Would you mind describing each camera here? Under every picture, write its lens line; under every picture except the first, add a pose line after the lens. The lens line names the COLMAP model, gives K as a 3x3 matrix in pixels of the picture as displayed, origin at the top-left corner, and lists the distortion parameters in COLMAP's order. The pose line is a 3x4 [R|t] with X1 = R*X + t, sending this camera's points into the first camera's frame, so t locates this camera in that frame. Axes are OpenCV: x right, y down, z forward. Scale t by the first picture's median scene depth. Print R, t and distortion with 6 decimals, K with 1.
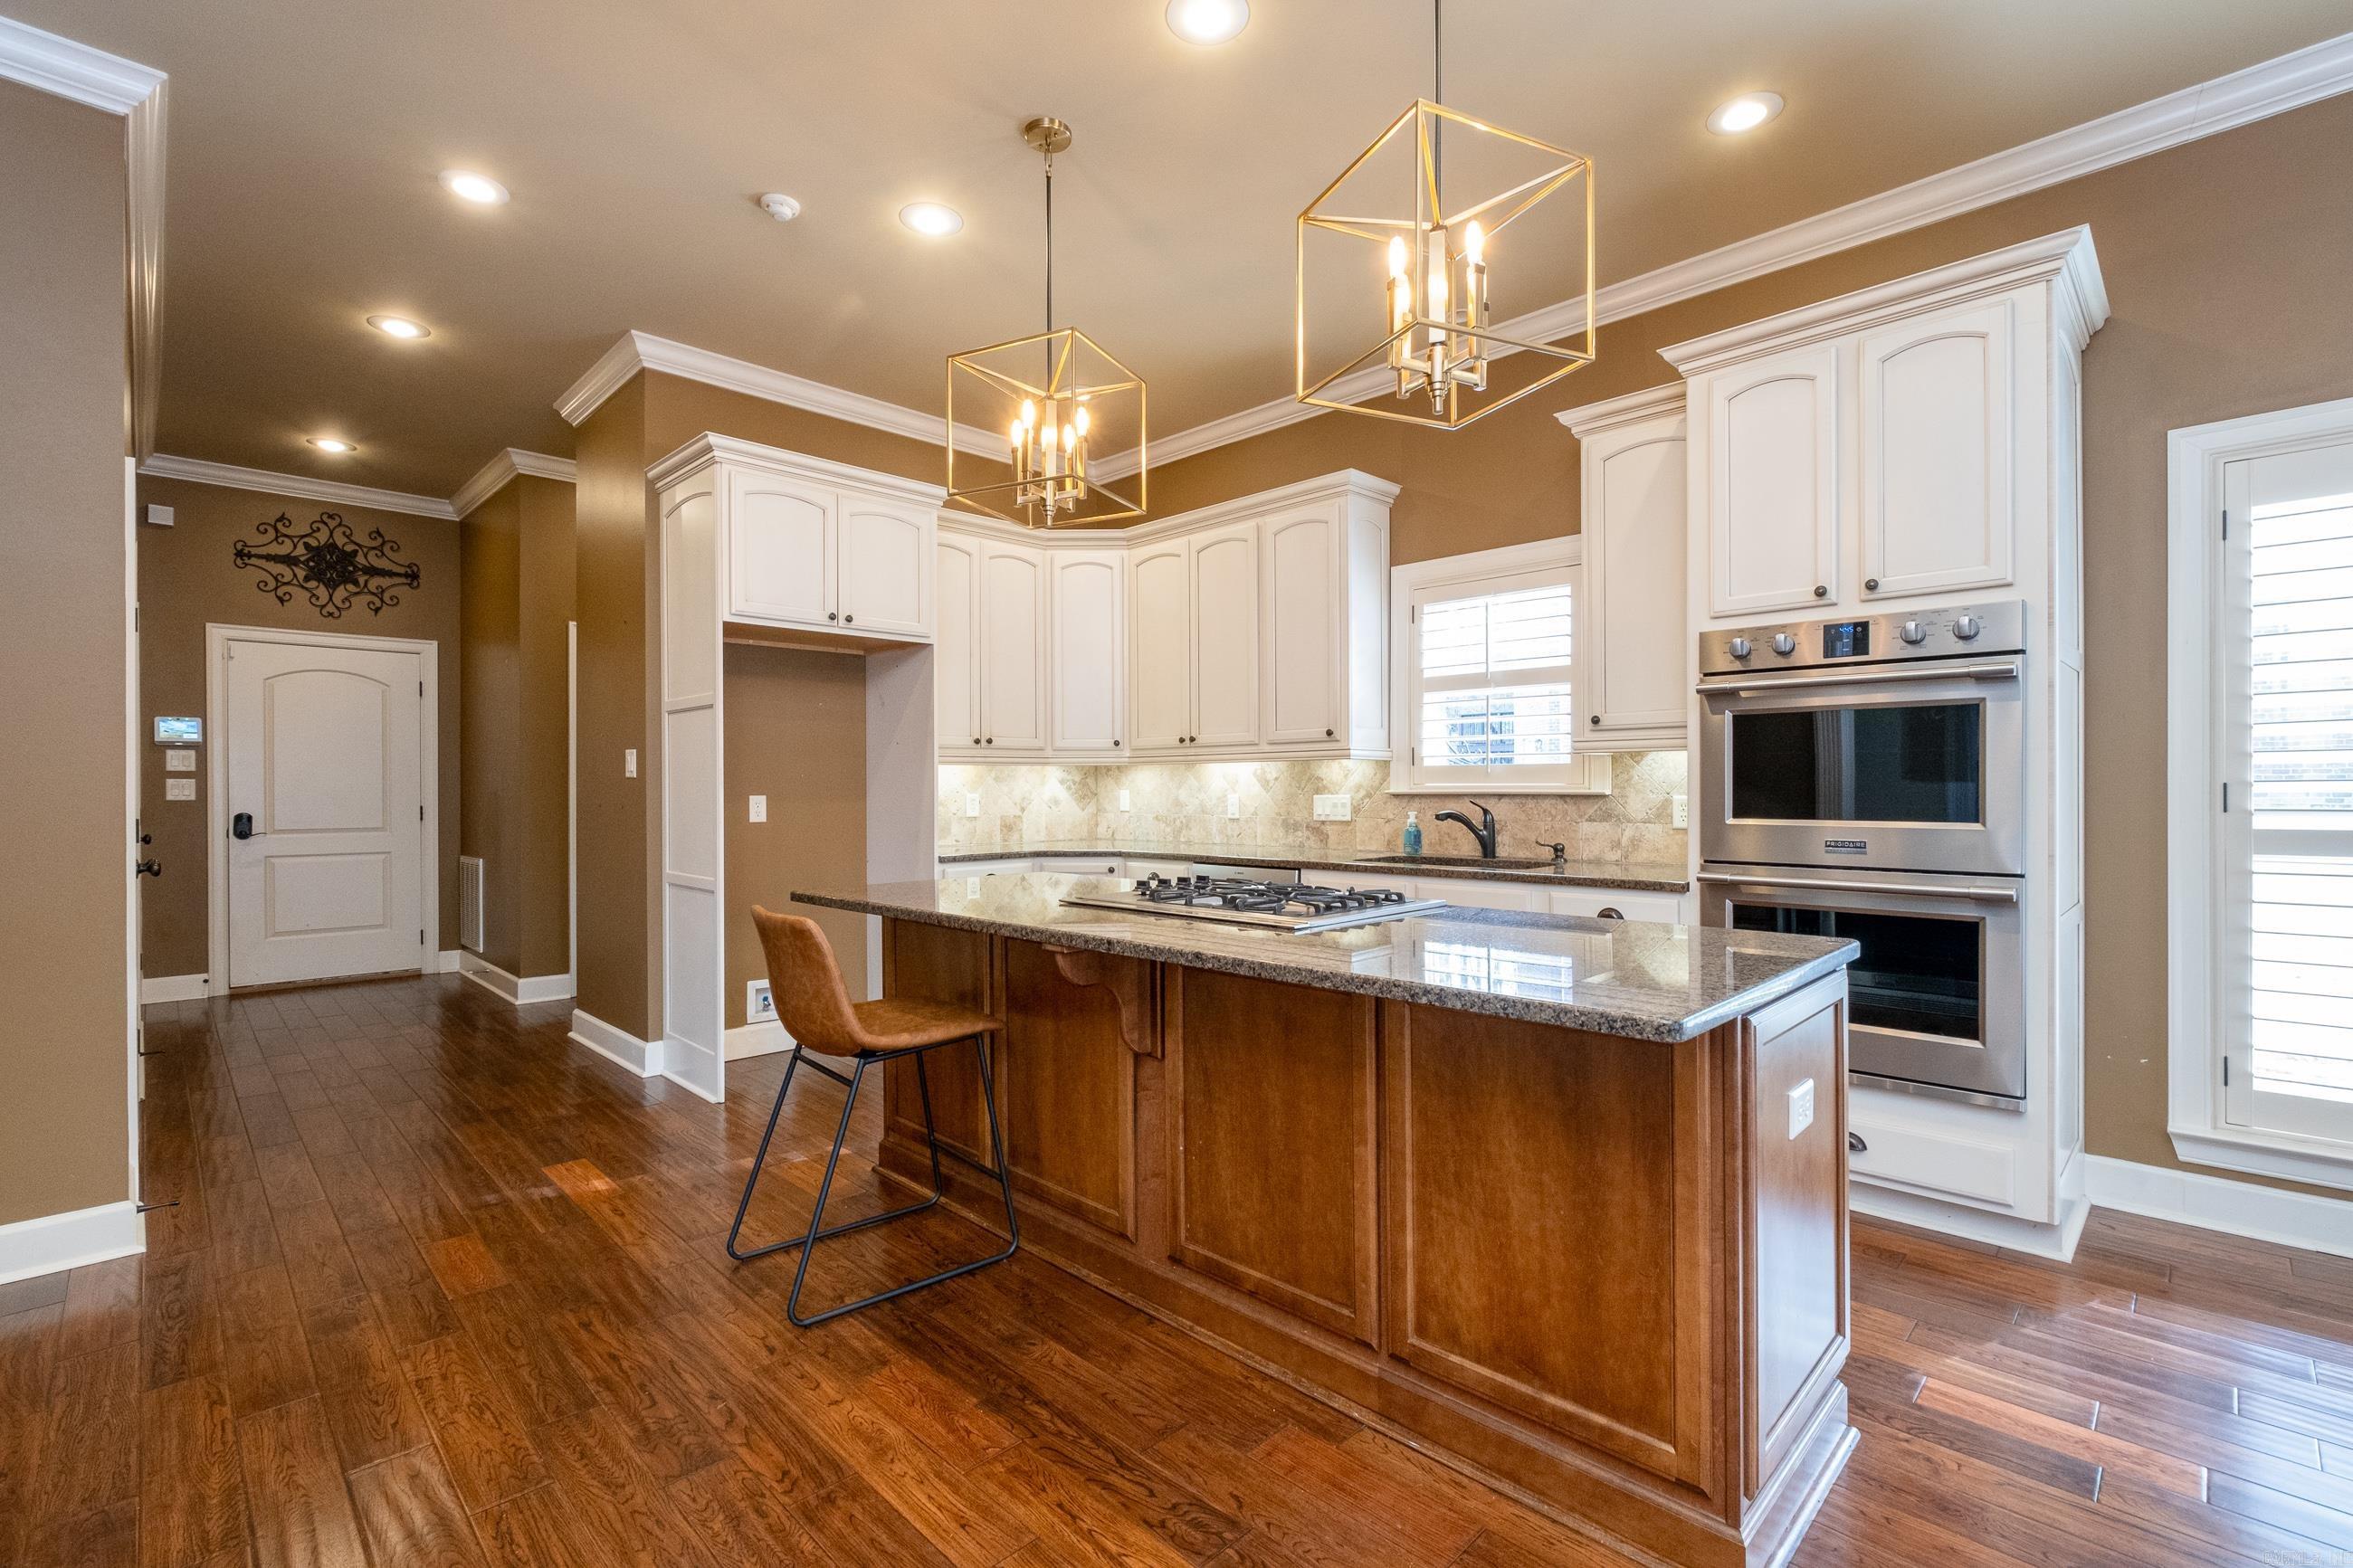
lens RADIAL K [[1041.3, 0, 1185.0], [0, 1041.3, 792.8], [0, 0, 1]] dist [-0.004427, -0.000543]
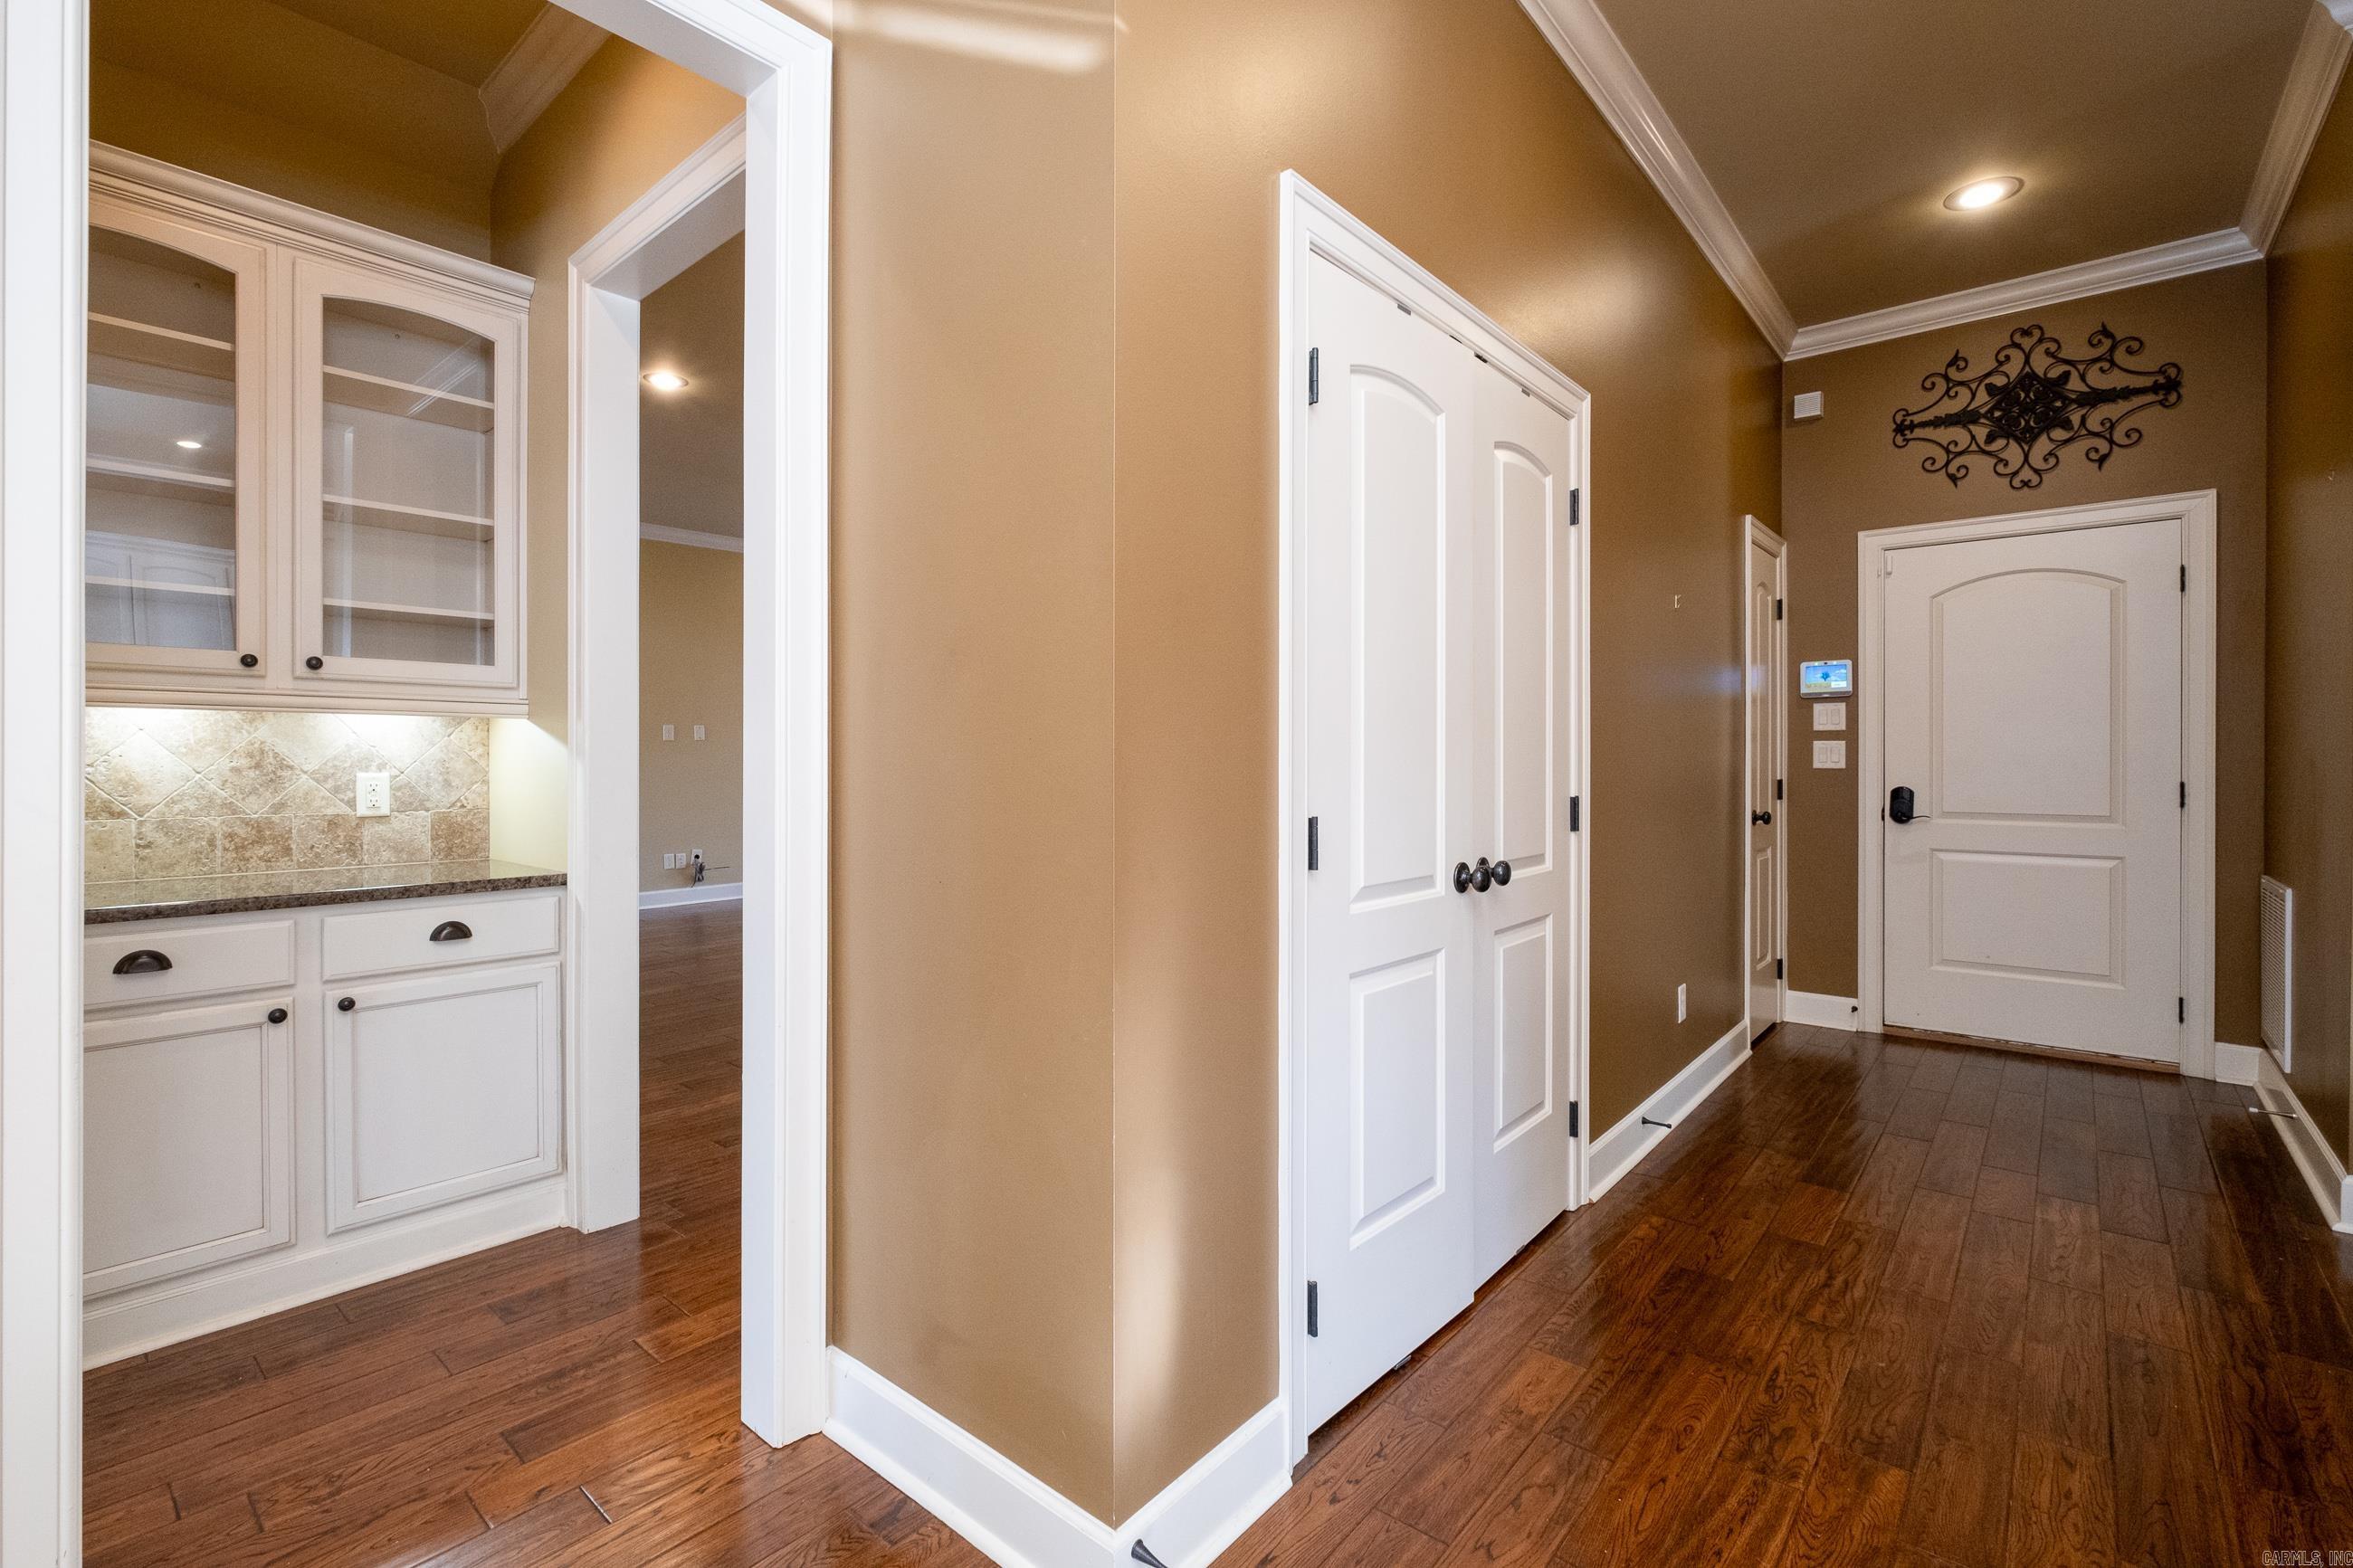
lens RADIAL K [[1041.3, 0, 1176.5], [0, 1041.3, 765.8], [0, 0, 1]] dist [-0.004427, -0.000543]
pose [[0.072563, 0.007288, -0.997337, -0.295835], [-0.001982, 0.999972, 0.007163, 0.000865], [0.997362, 0.001457, 0.072575, 0.586166]]
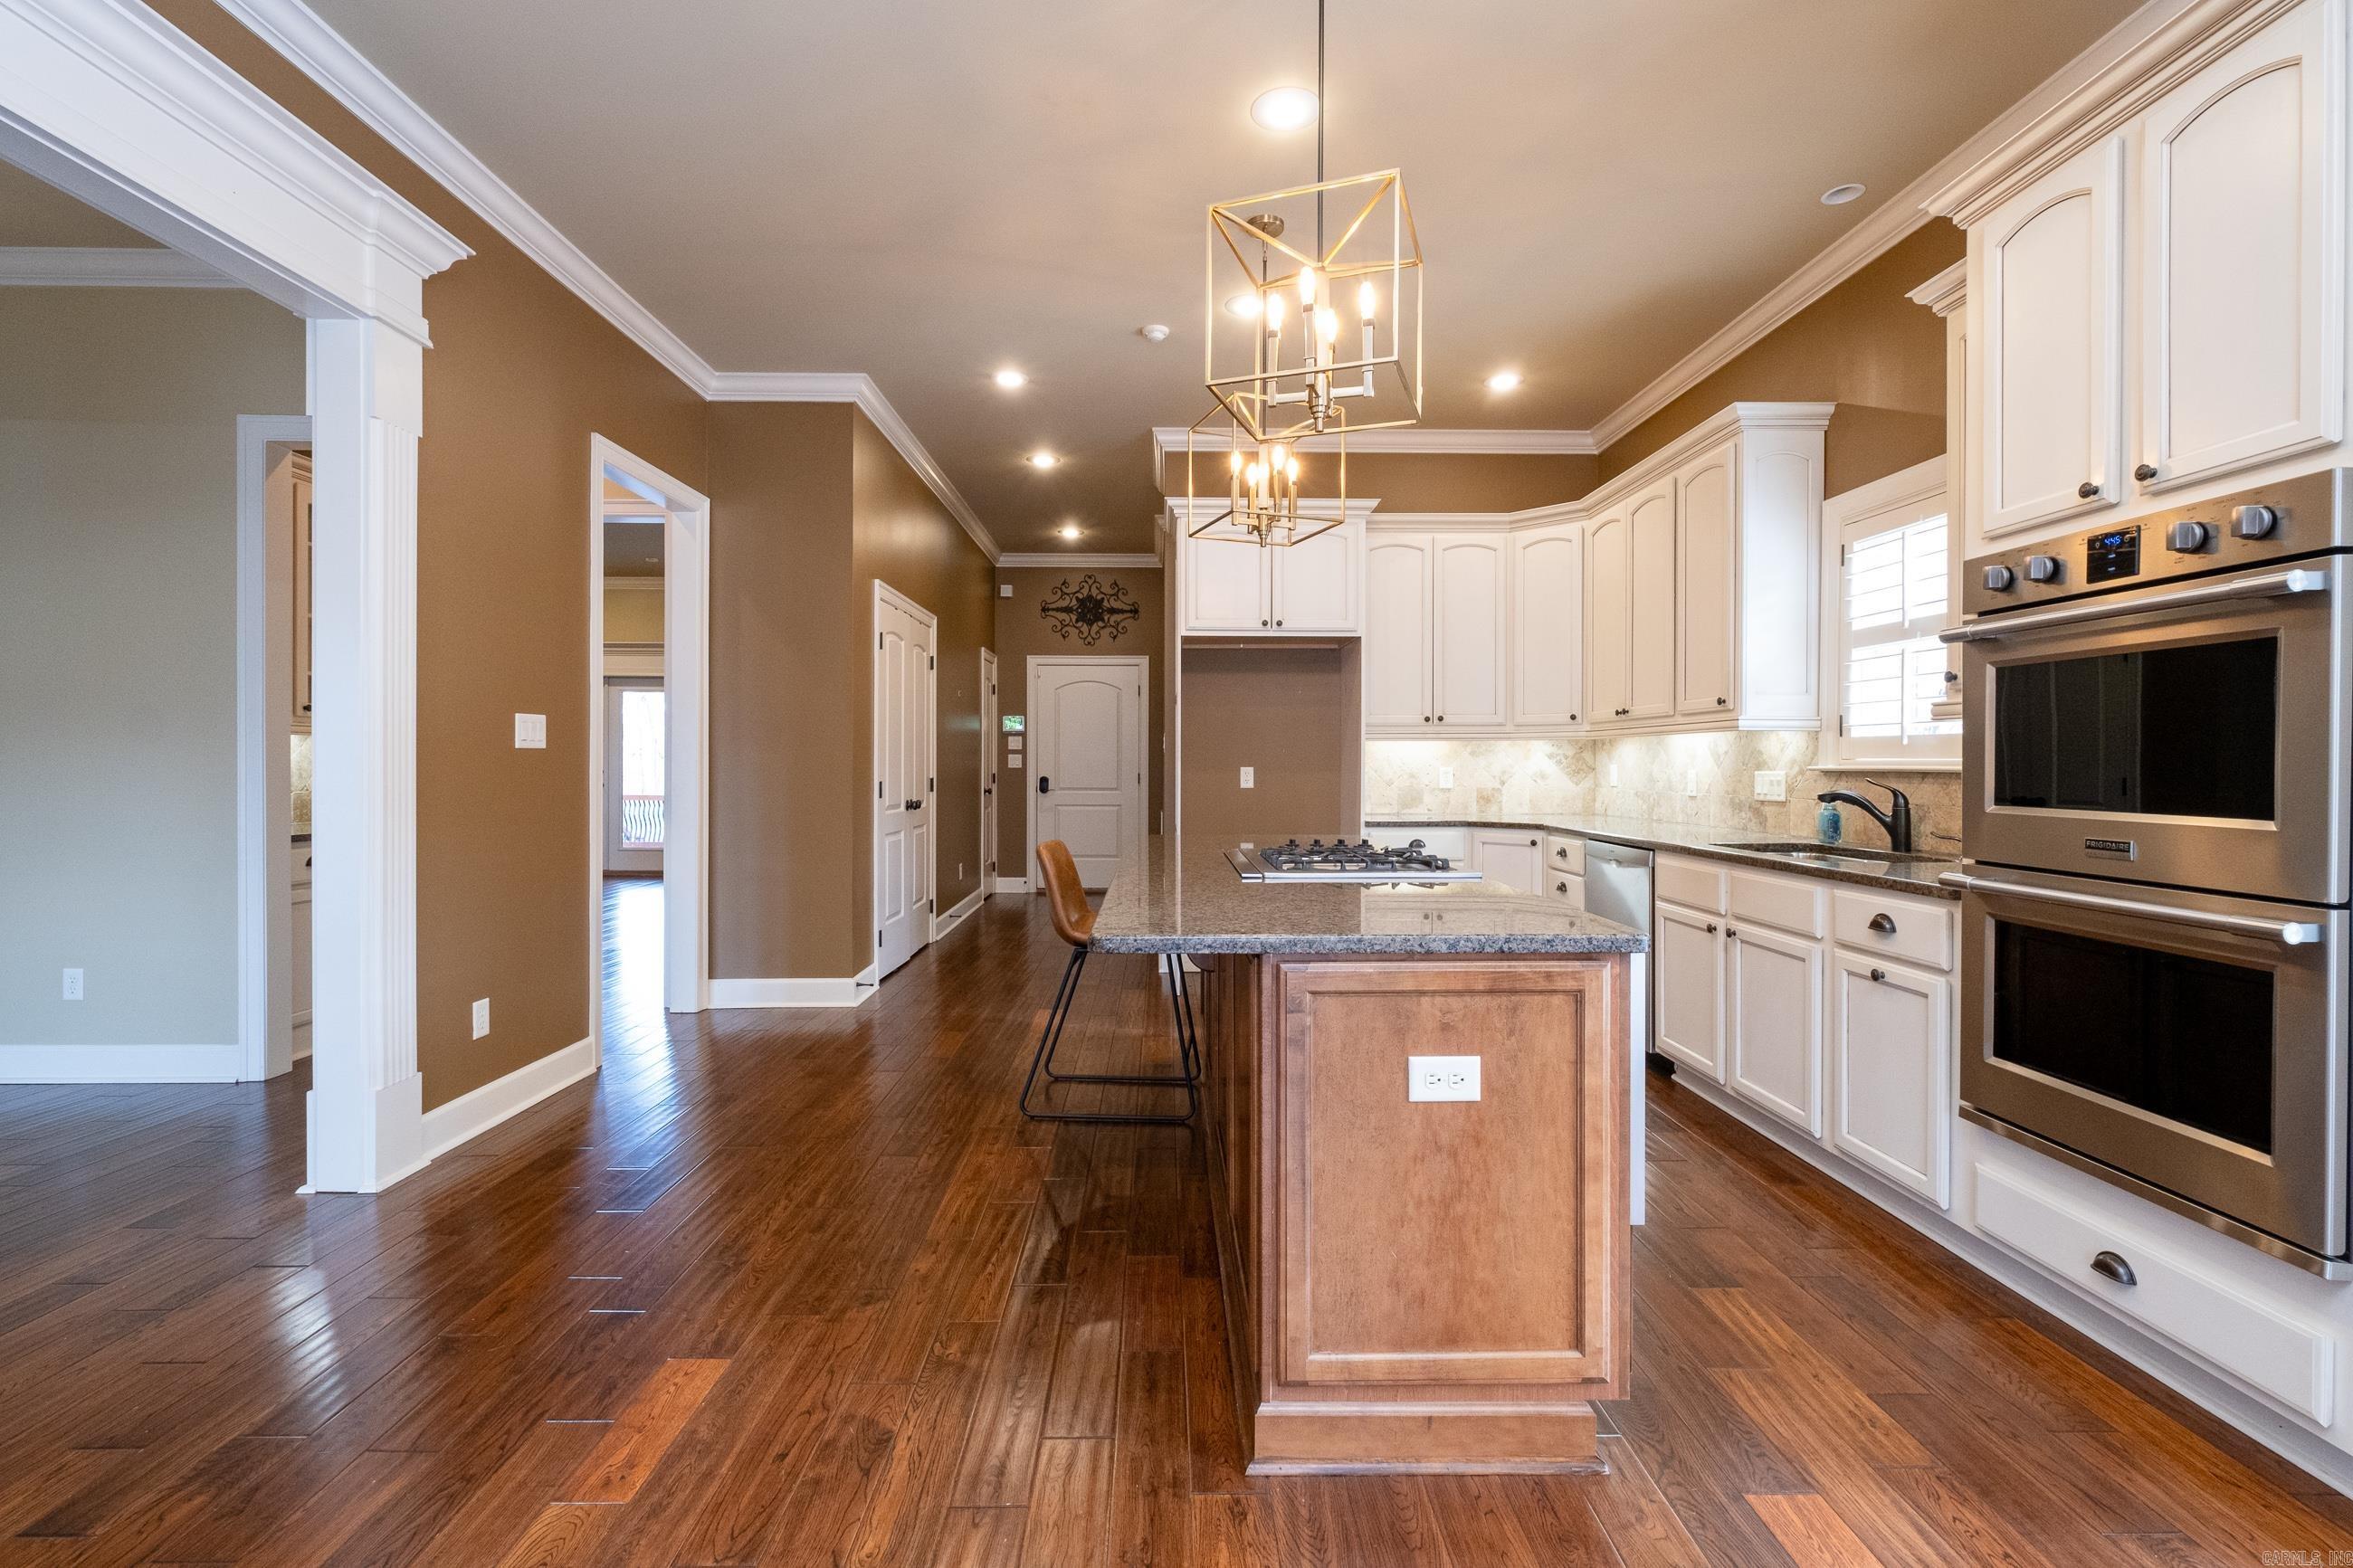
lens RADIAL K [[1041.3, 0, 1177.5], [0, 1041.3, 770.9], [0, 0, 1]] dist [-0.004427, -0.000543]
pose [[0.715614, 0.009932, -0.698425, 0.423976], [-0.007028, 0.999951, 0.007019, -0.001105], [0.698460, -0.000115, 0.715649, 0.033601]]
